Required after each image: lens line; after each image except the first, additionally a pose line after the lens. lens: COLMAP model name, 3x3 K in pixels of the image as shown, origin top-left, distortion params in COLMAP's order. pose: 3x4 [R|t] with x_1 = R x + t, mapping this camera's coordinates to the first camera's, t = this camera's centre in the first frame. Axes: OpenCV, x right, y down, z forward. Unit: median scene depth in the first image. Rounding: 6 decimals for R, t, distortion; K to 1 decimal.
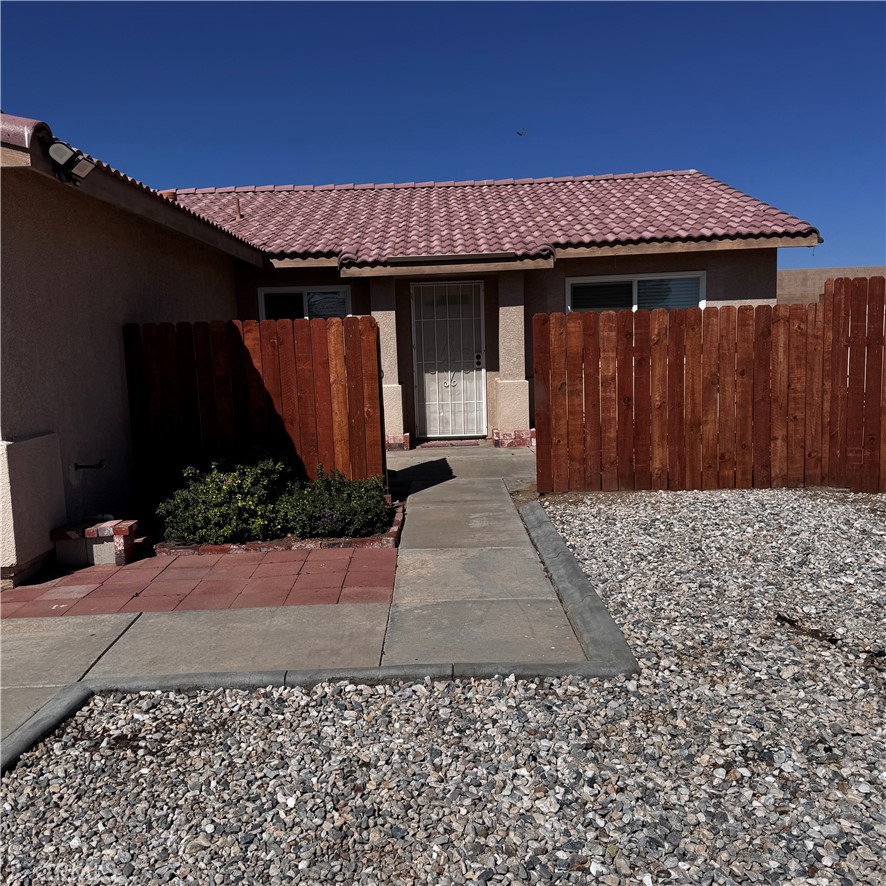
lens RADIAL K [[824.3, 0, 430.9], [0, 824.3, 441.9], [0, 0, 1]] dist [0.165331, -0.366635]
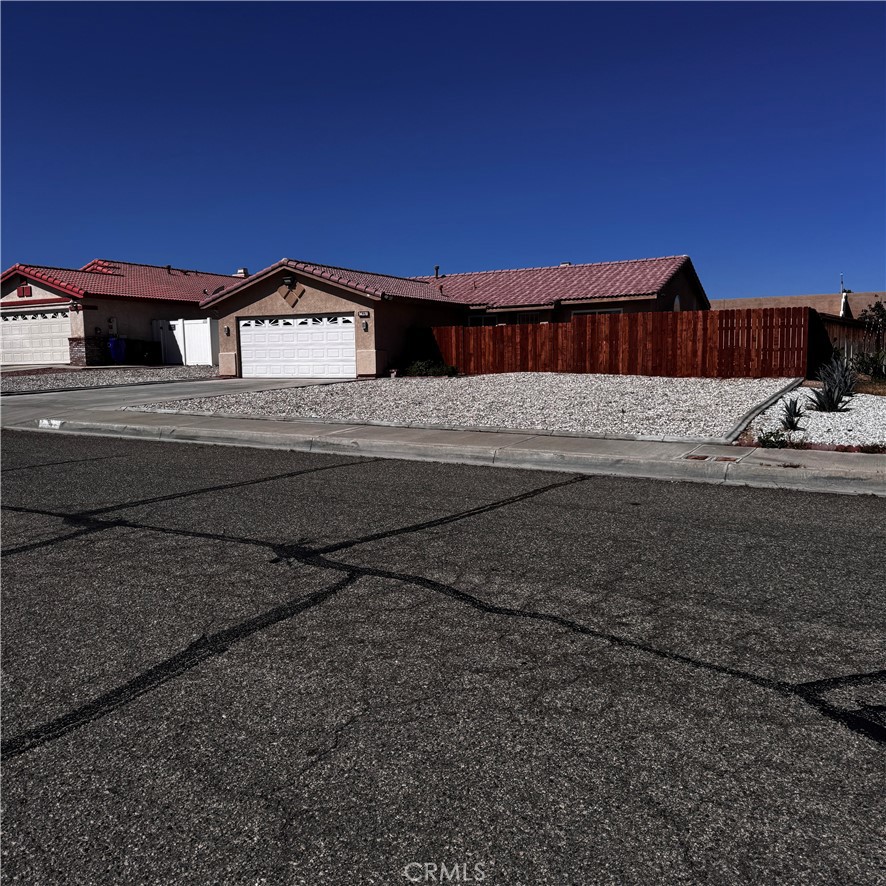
lens RADIAL K [[824.3, 0, 430.9], [0, 824.3, 441.9], [0, 0, 1]] dist [0.165331, -0.366635]
pose [[0.882595, 0.066393, -0.465423, 1.088576], [-0.069671, 0.997518, 0.010178, 0.240084], [0.464943, 0.023443, 0.885030, -1.650231]]
